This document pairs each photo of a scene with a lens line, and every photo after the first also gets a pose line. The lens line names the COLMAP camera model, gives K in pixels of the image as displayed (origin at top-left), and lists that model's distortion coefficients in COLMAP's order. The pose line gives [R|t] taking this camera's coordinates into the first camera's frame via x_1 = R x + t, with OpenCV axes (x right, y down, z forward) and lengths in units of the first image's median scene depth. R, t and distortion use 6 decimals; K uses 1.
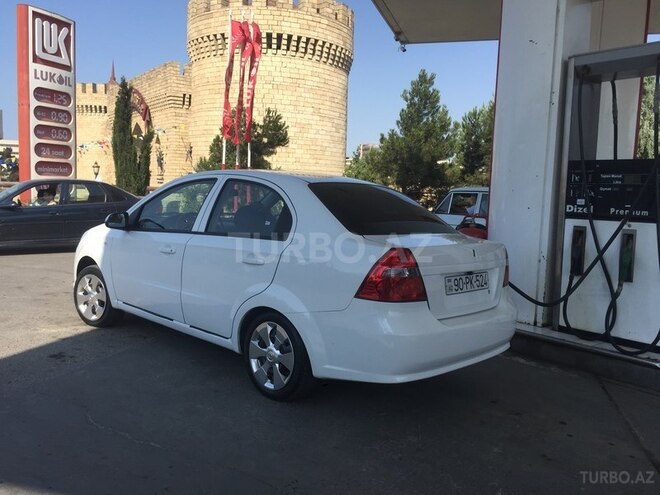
lens RADIAL K [[564.0, 0, 332.9], [0, 564.0, 247.7], [0, 0, 1]] dist [0.077426, -0.094380]
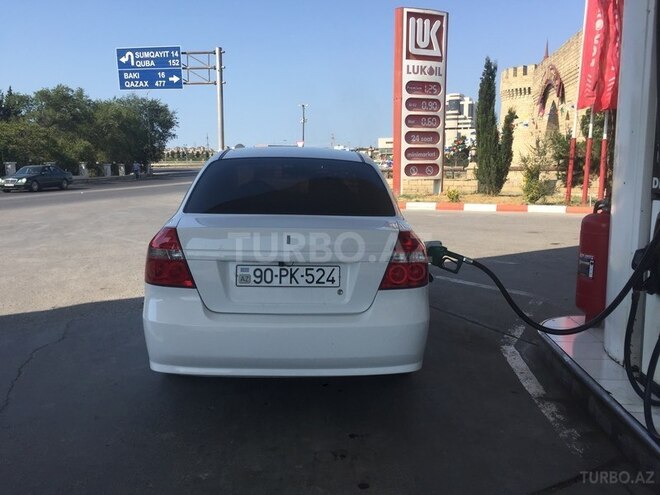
lens RADIAL K [[564.0, 0, 330.4], [0, 564.0, 248.1], [0, 0, 1]] dist [0.077426, -0.094380]
pose [[0.717444, 0.066838, -0.693402, 0.160851], [-0.043954, 0.997746, 0.050696, -0.004013], [0.695228, -0.005894, 0.718765, 0.089746]]
